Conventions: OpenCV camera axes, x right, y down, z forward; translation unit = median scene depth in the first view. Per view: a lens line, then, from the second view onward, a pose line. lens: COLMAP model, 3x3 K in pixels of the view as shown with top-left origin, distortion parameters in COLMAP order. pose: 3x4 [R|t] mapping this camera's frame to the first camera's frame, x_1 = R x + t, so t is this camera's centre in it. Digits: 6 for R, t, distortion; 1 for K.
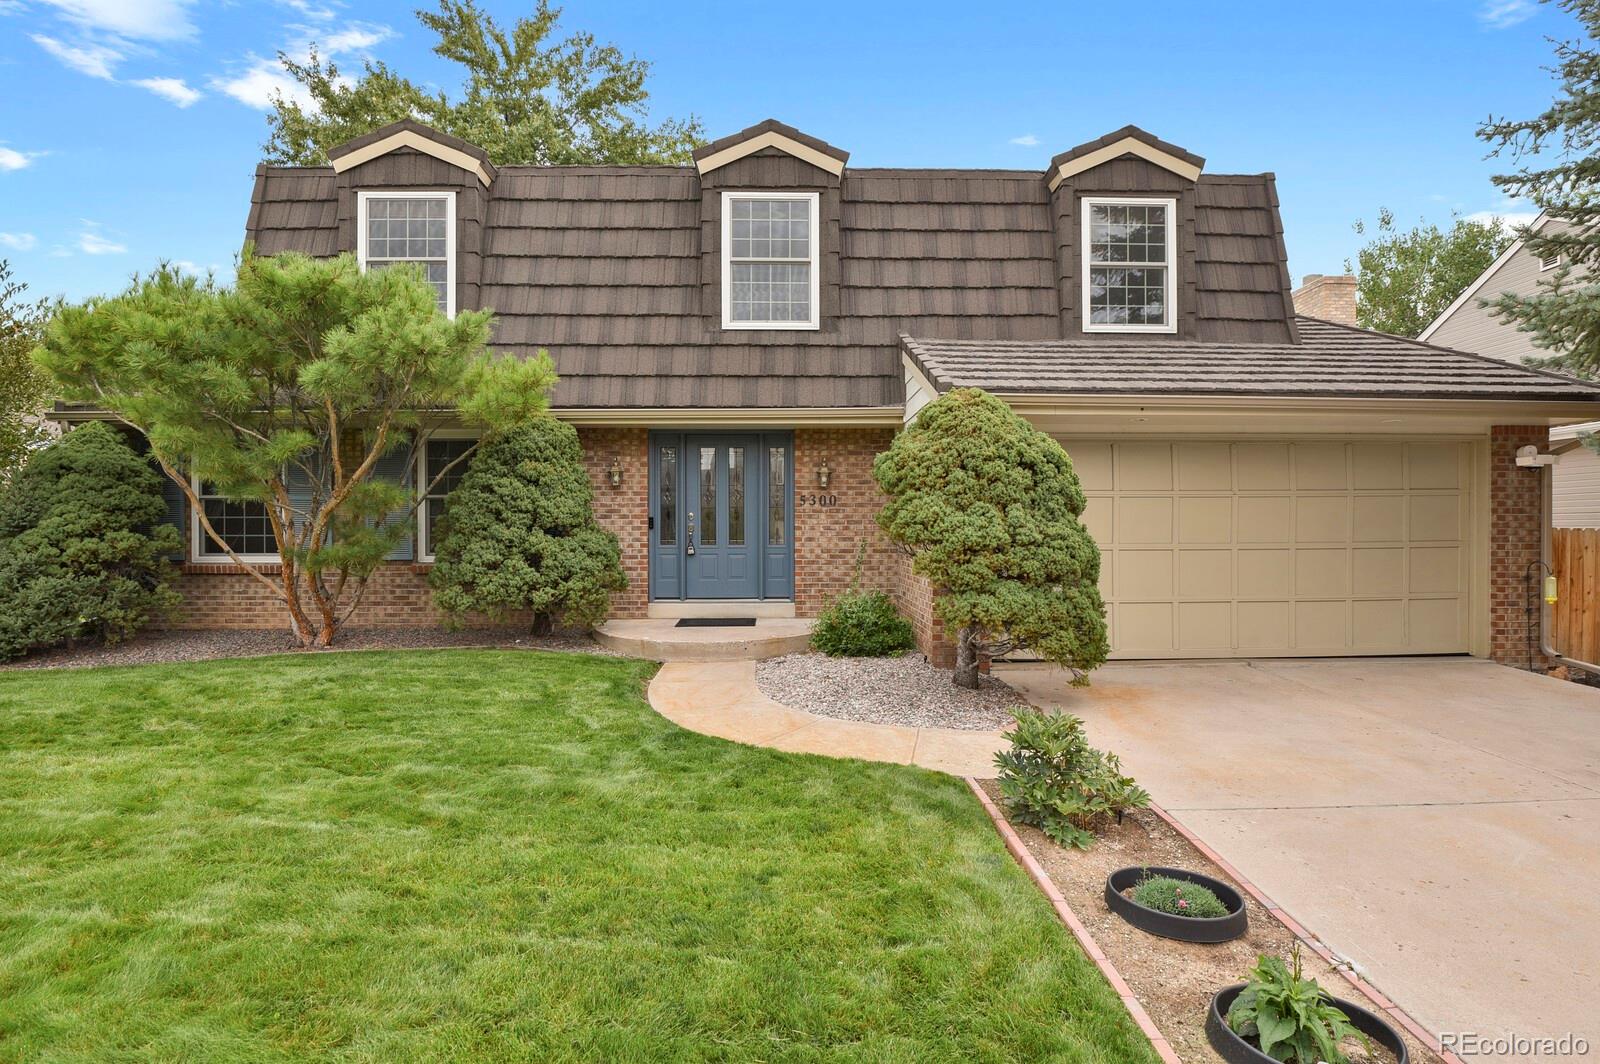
lens RADIAL K [[811.4, 0, 808.8], [0, 811.4, 544.2], [0, 0, 1]] dist [-0.012395, -0.010698]
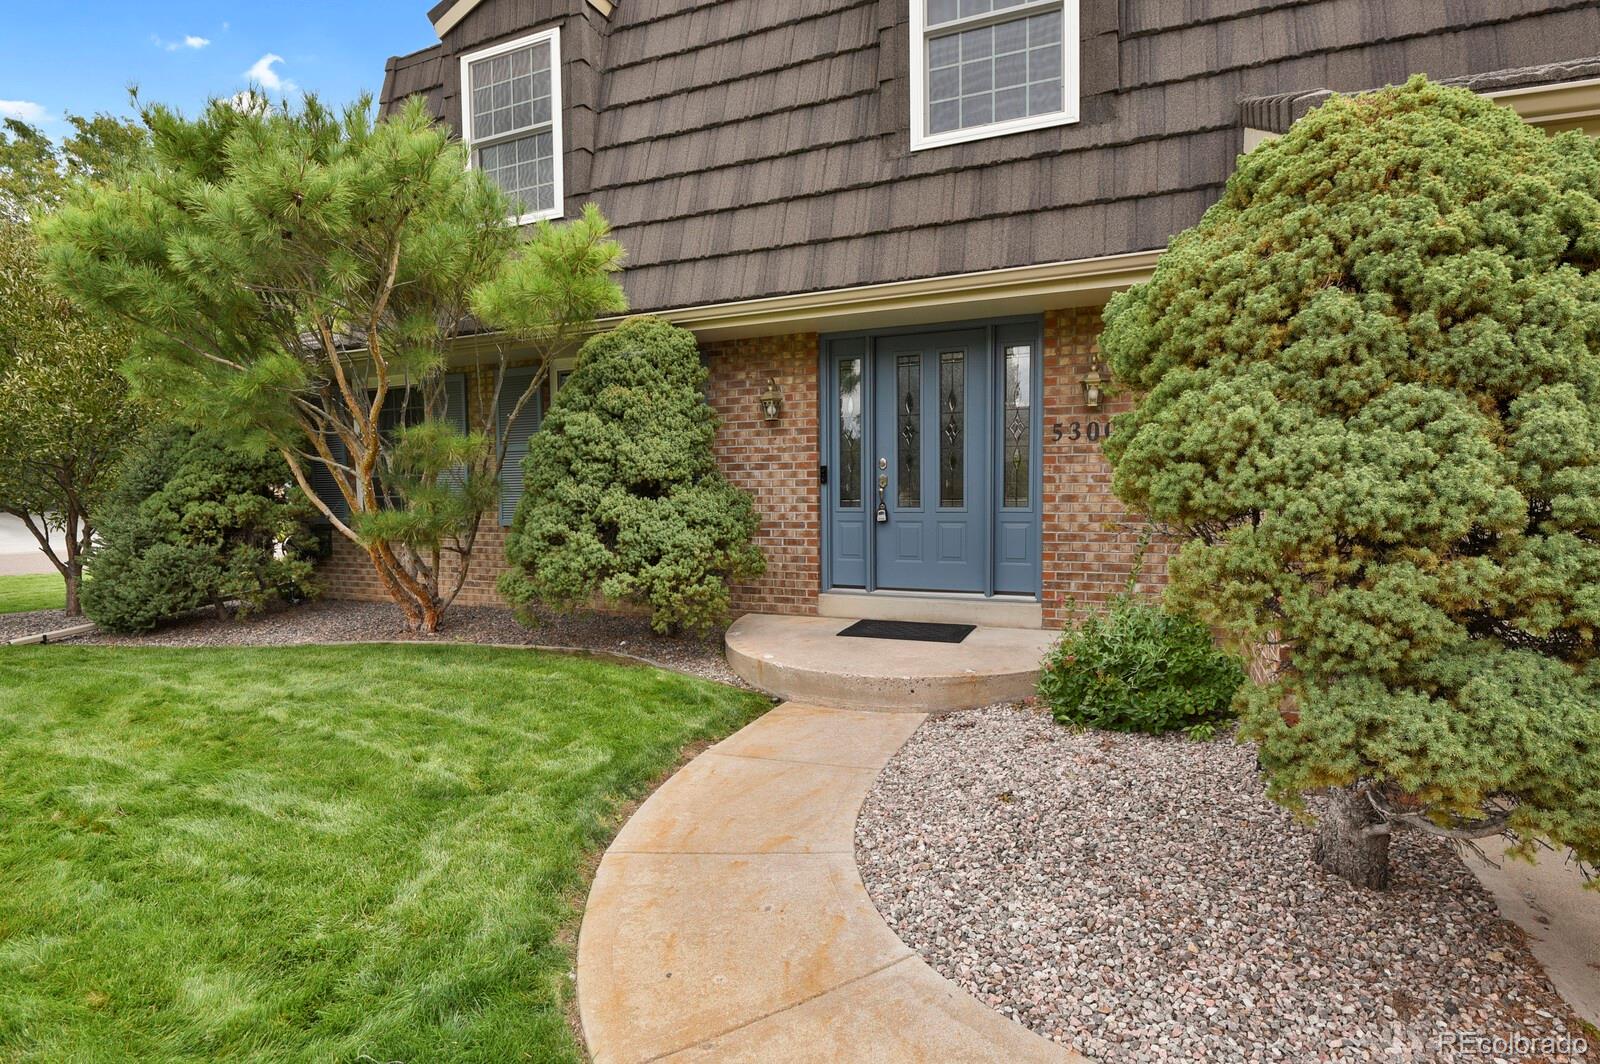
lens RADIAL K [[811.4, 0, 808.8], [0, 811.4, 544.2], [0, 0, 1]] dist [-0.012395, -0.010698]
pose [[0.901973, 0.020584, -0.431303, 0.096718], [0.003513, 0.998480, 0.054999, -0.006437], [0.431779, -0.051123, 0.900529, 0.436175]]
